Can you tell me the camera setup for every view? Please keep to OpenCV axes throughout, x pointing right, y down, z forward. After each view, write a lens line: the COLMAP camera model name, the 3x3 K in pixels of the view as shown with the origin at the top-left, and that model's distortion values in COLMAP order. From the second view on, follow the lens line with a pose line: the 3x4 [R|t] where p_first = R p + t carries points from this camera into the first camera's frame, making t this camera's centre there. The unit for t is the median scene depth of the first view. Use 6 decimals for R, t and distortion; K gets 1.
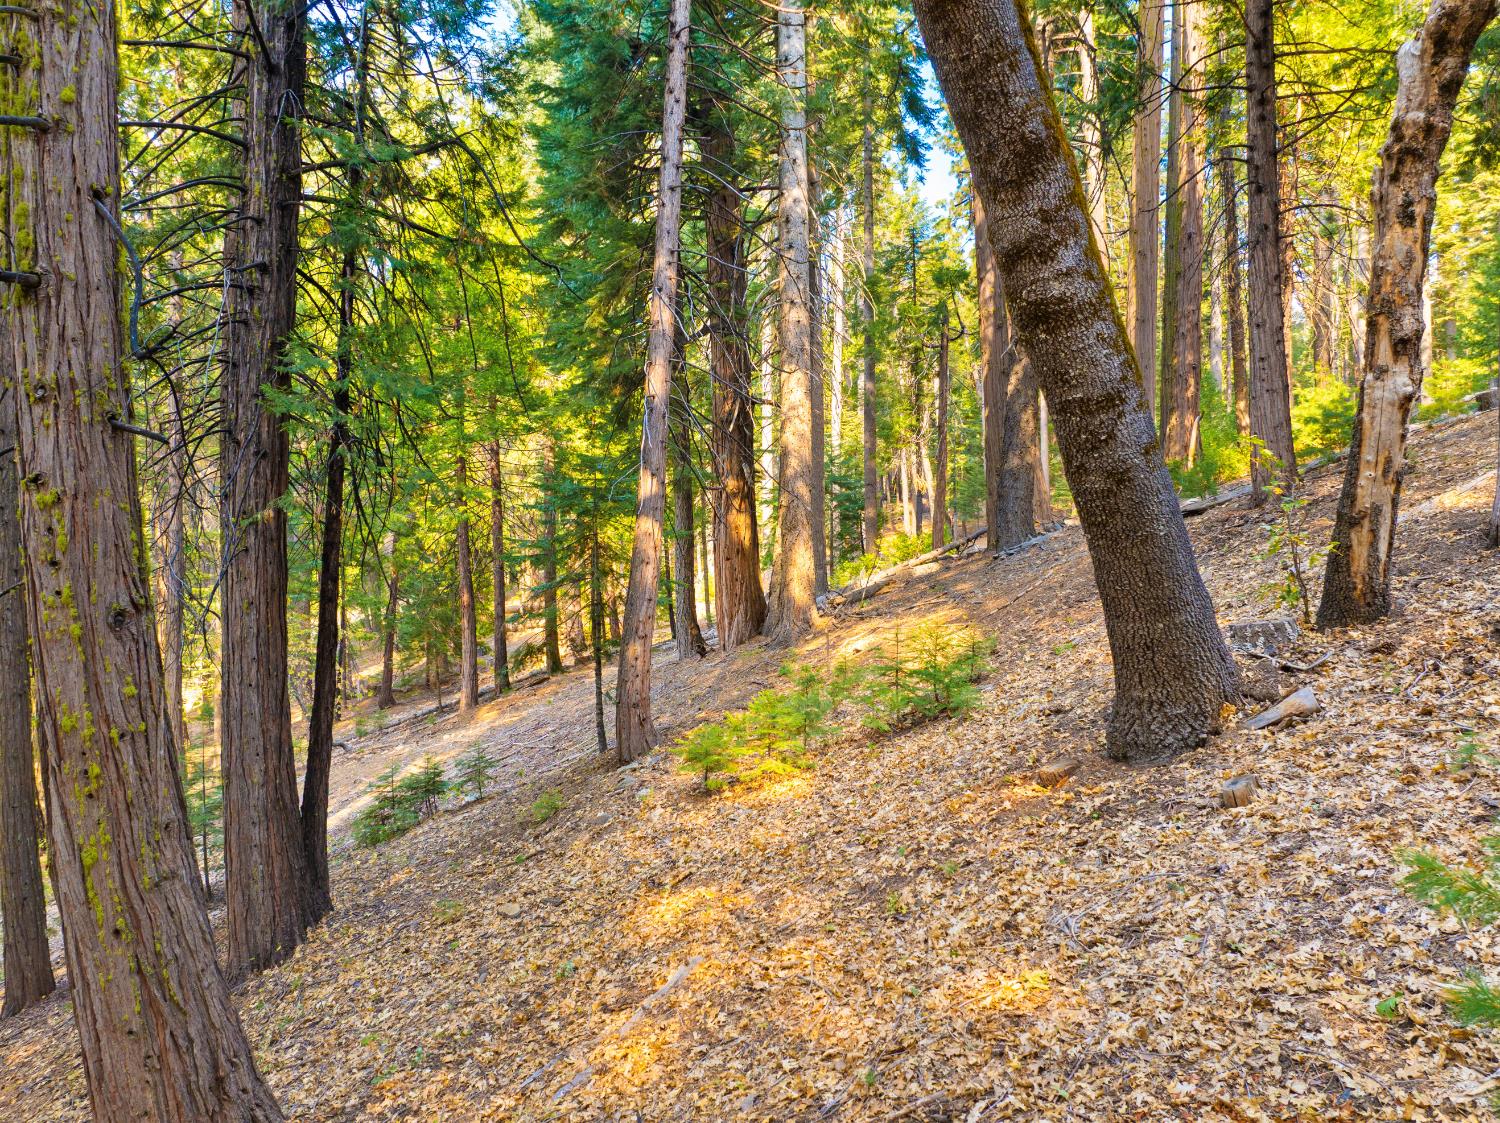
lens RADIAL K [[1048.7, 0, 745.7], [0, 1048.7, 562.8], [0, 0, 1]] dist [-0.040390, 0.015800]
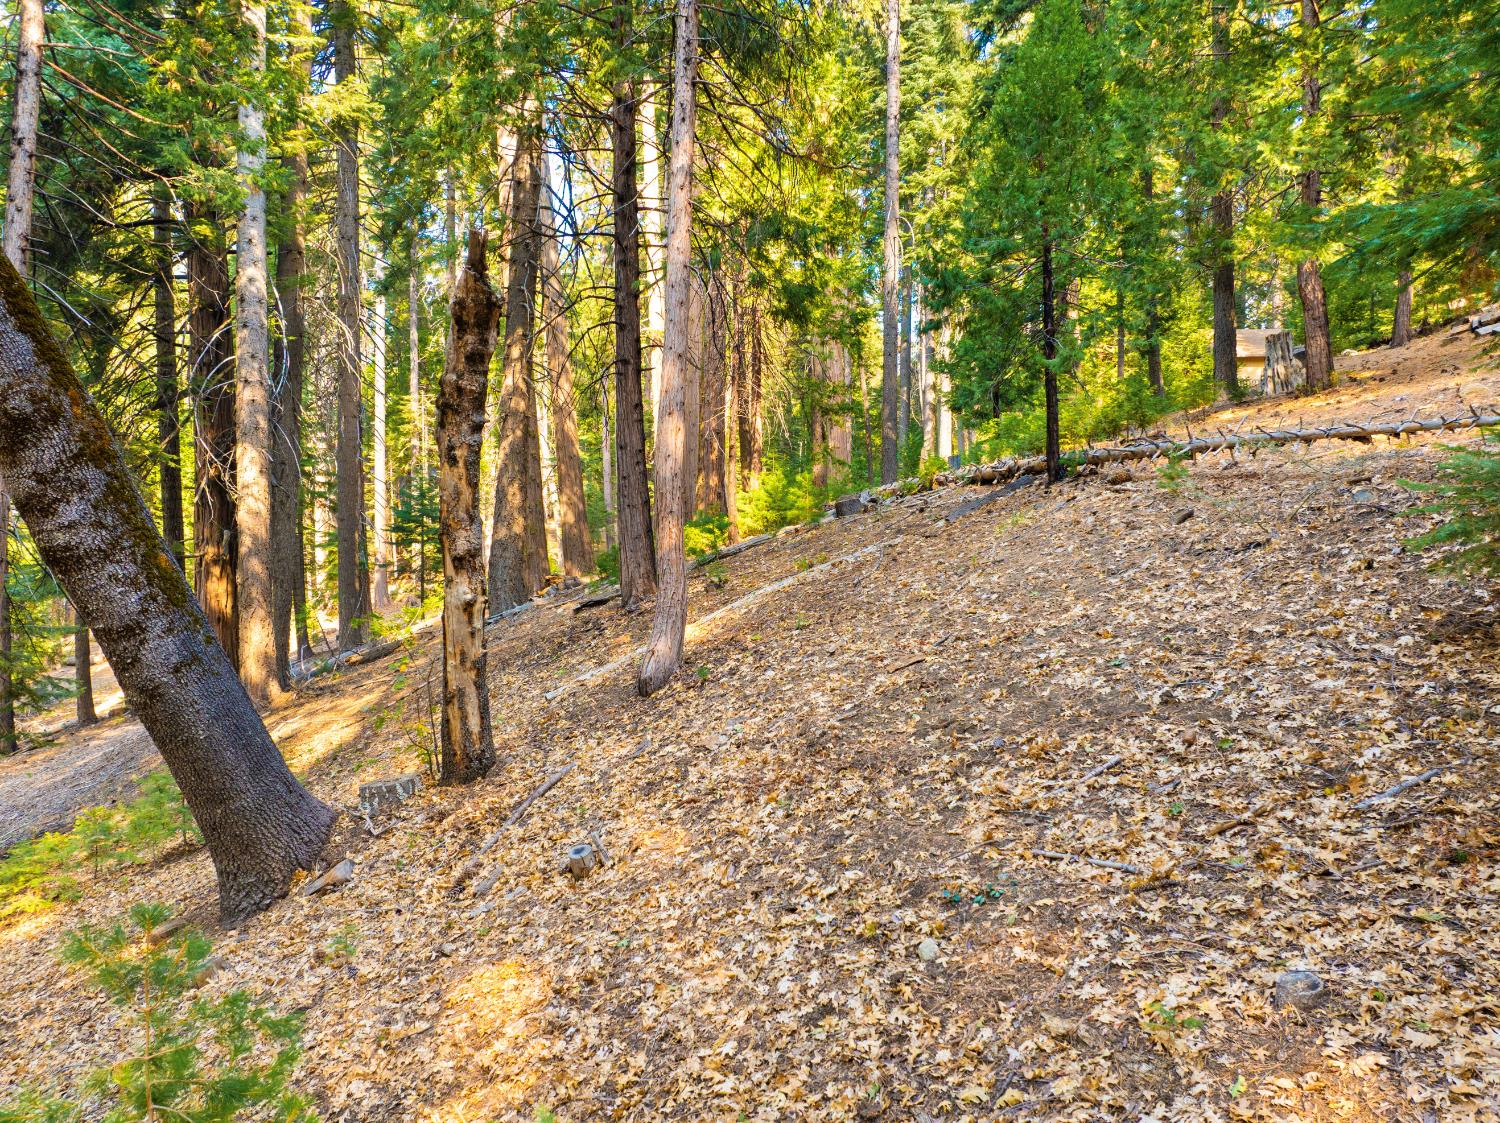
lens RADIAL K [[1048.7, 0, 752.2], [0, 1048.7, 560.8], [0, 0, 1]] dist [-0.040390, 0.015800]
pose [[0.957357, 0.003569, 0.288887, 0.319655], [-0.003121, 0.999993, -0.002012, -0.109824], [-0.288892, 0.001024, 0.957361, -0.136259]]
